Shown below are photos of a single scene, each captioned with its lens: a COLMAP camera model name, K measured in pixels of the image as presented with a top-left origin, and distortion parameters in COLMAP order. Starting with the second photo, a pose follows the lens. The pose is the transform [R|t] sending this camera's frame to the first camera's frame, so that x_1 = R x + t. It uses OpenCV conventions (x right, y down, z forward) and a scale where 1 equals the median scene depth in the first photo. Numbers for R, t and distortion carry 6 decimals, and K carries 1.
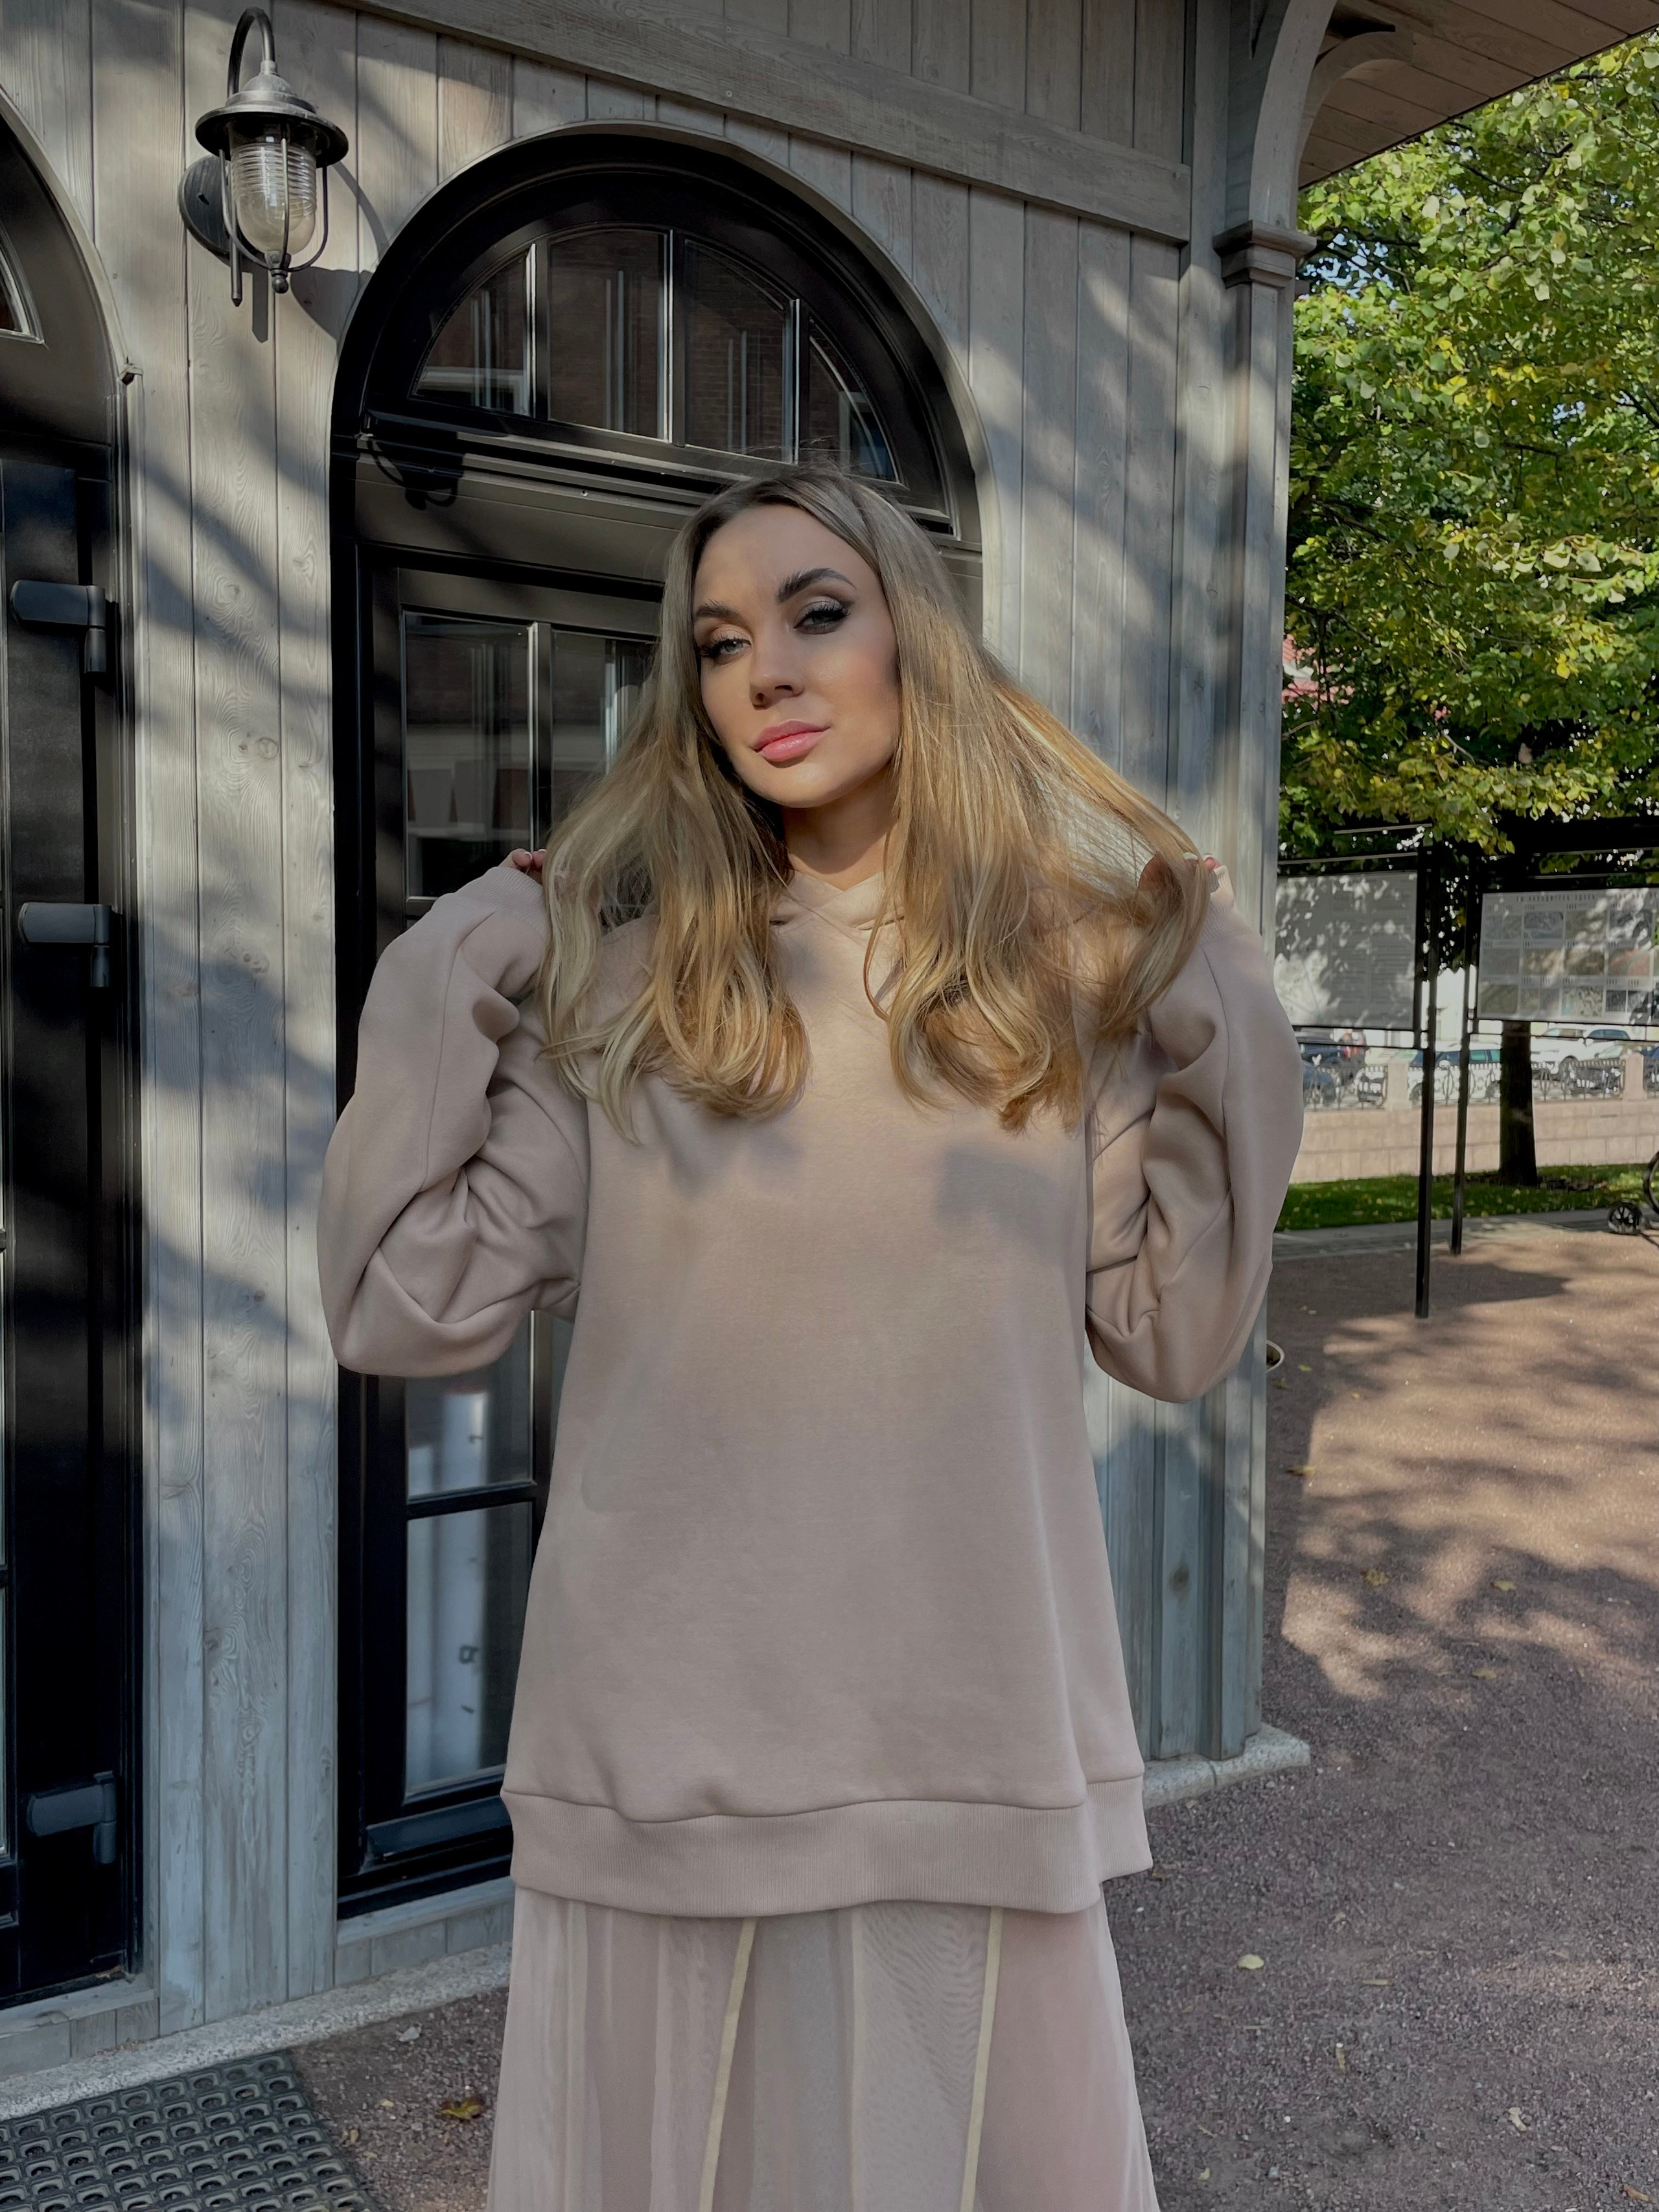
lens RADIAL K [[1911.4, 0, 829.5], [0, 1911.4, 1089.4], [0, 0, 1]] dist [0.015108, -0.042367]
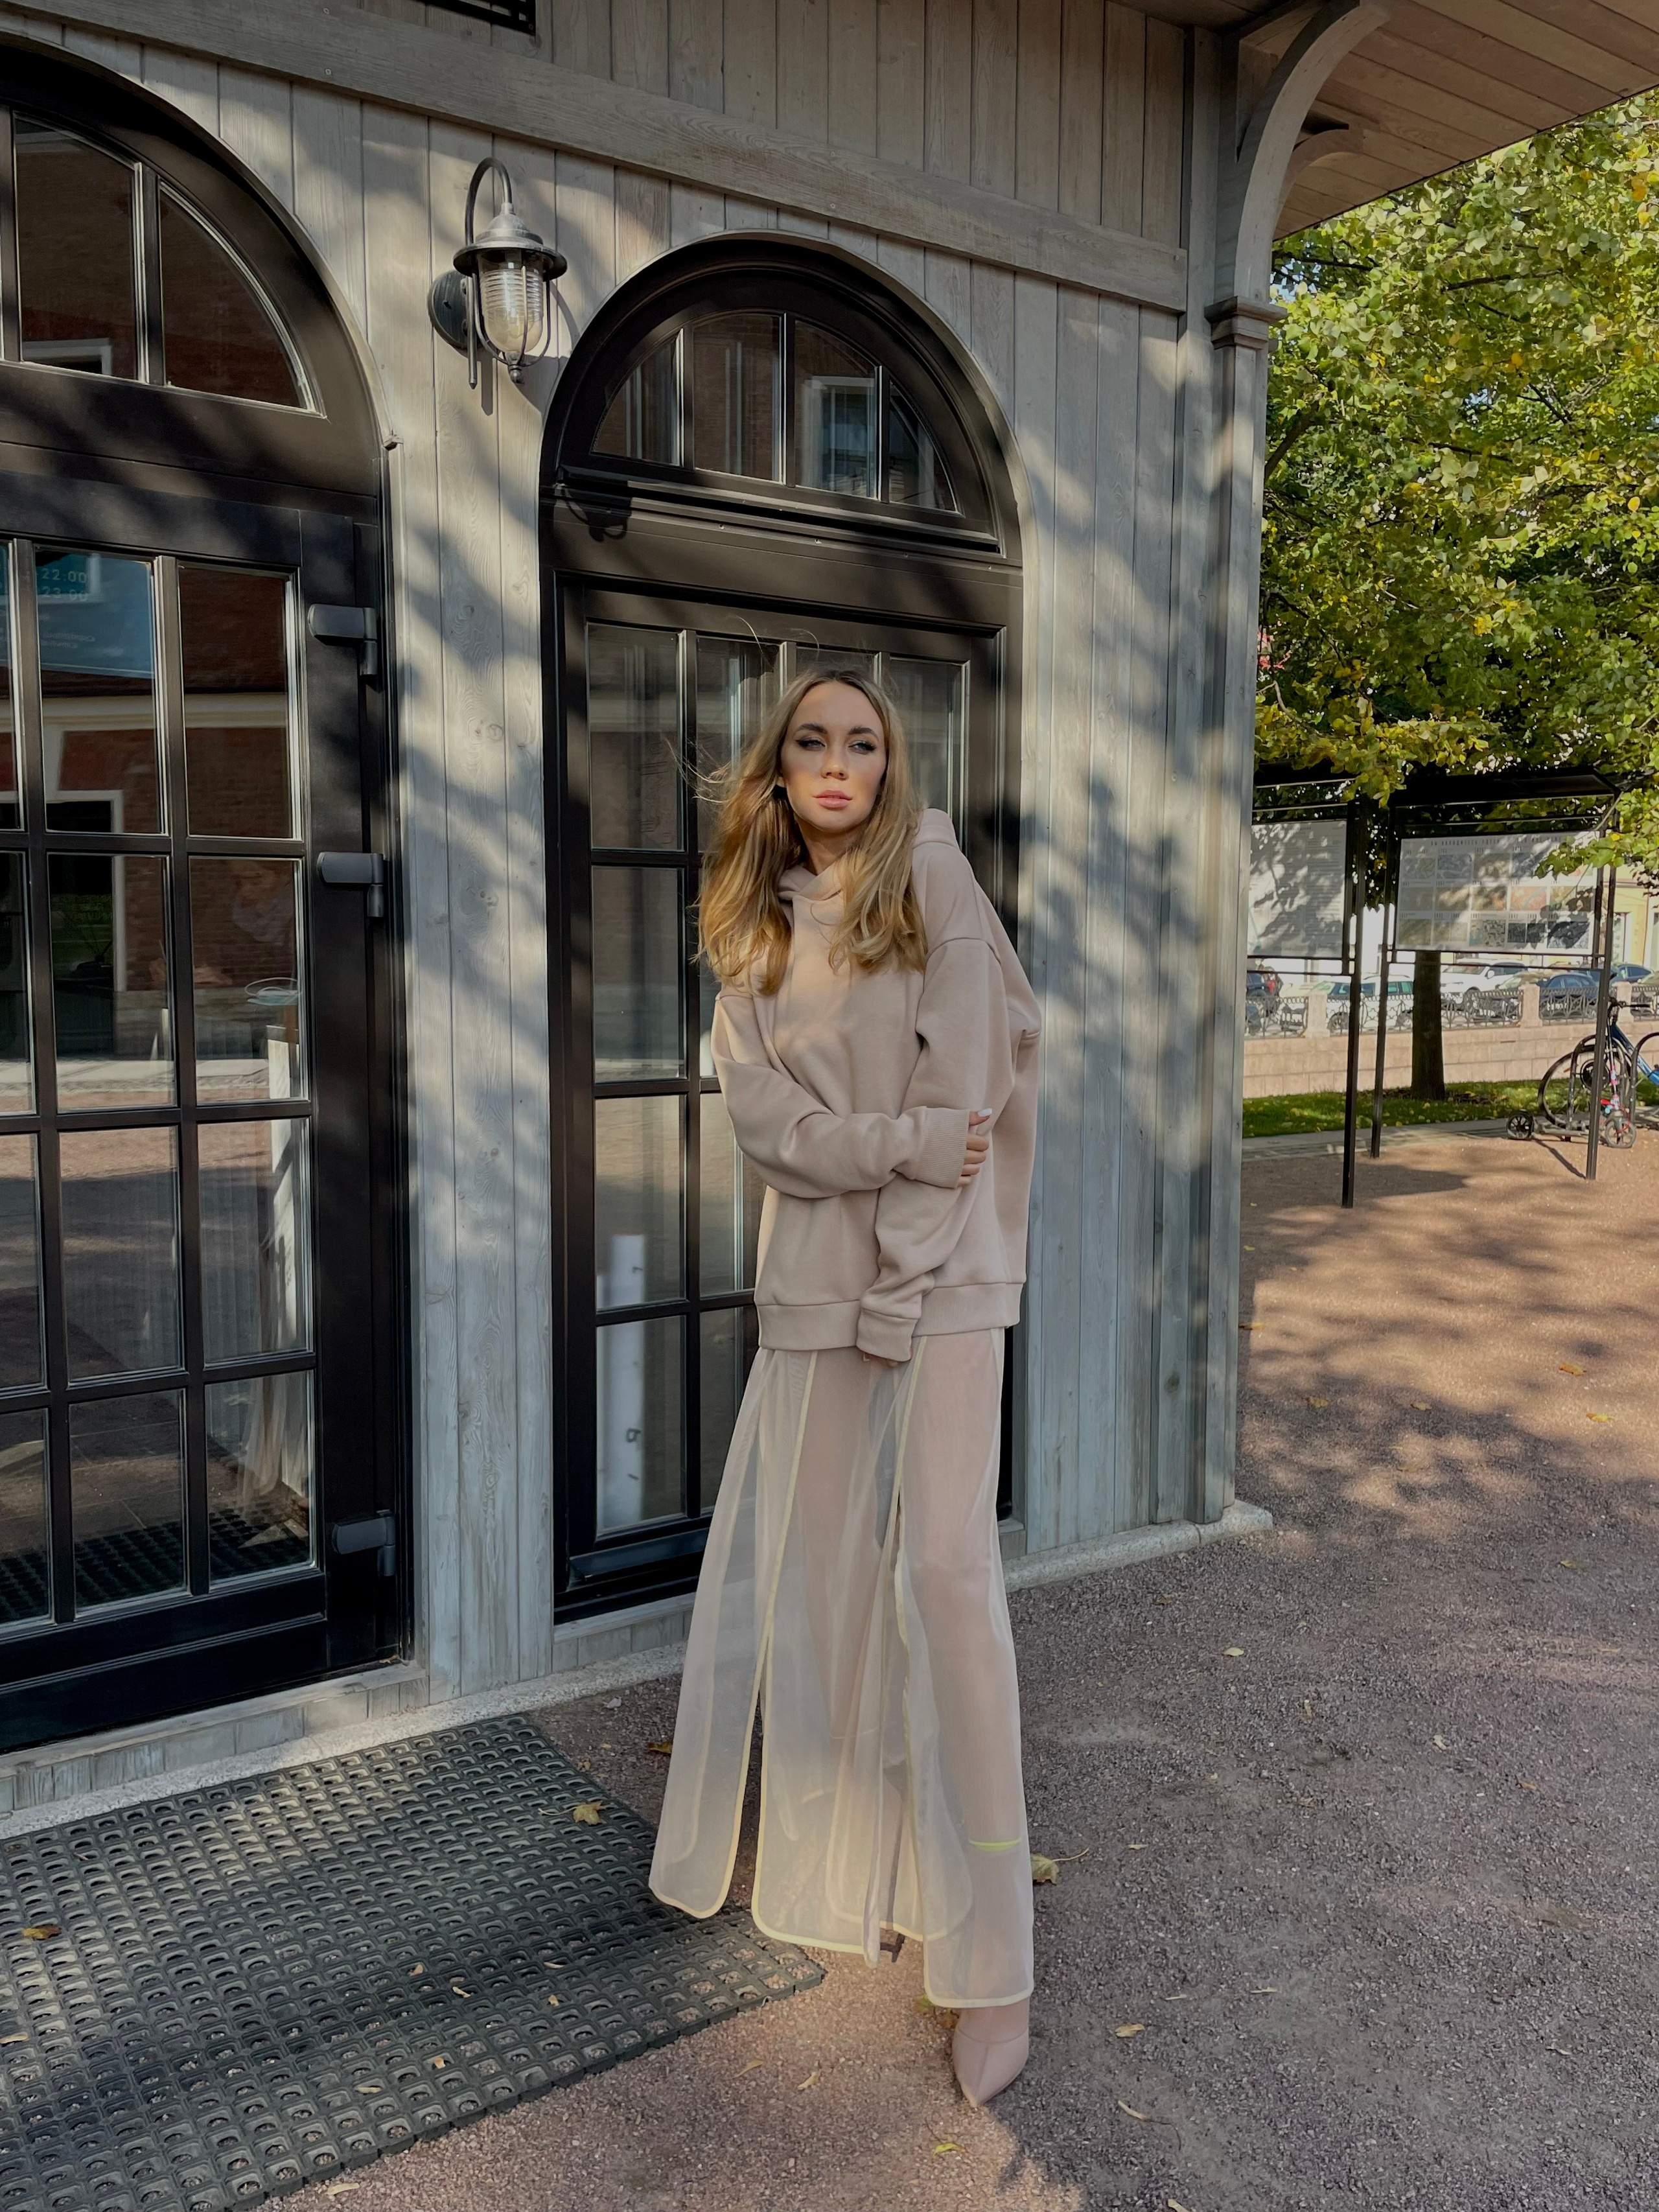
lens RADIAL K [[1776.2, 0, 820.7], [0, 1776.2, 1113.8], [0, 0, 1]] dist [0.008211, -0.027543]
pose [[0.999807, -0.007543, 0.018143, -0.082130], [0.006631, 0.998737, 0.049812, 0.019277], [-0.018496, -0.049682, 0.998594, -0.192203]]
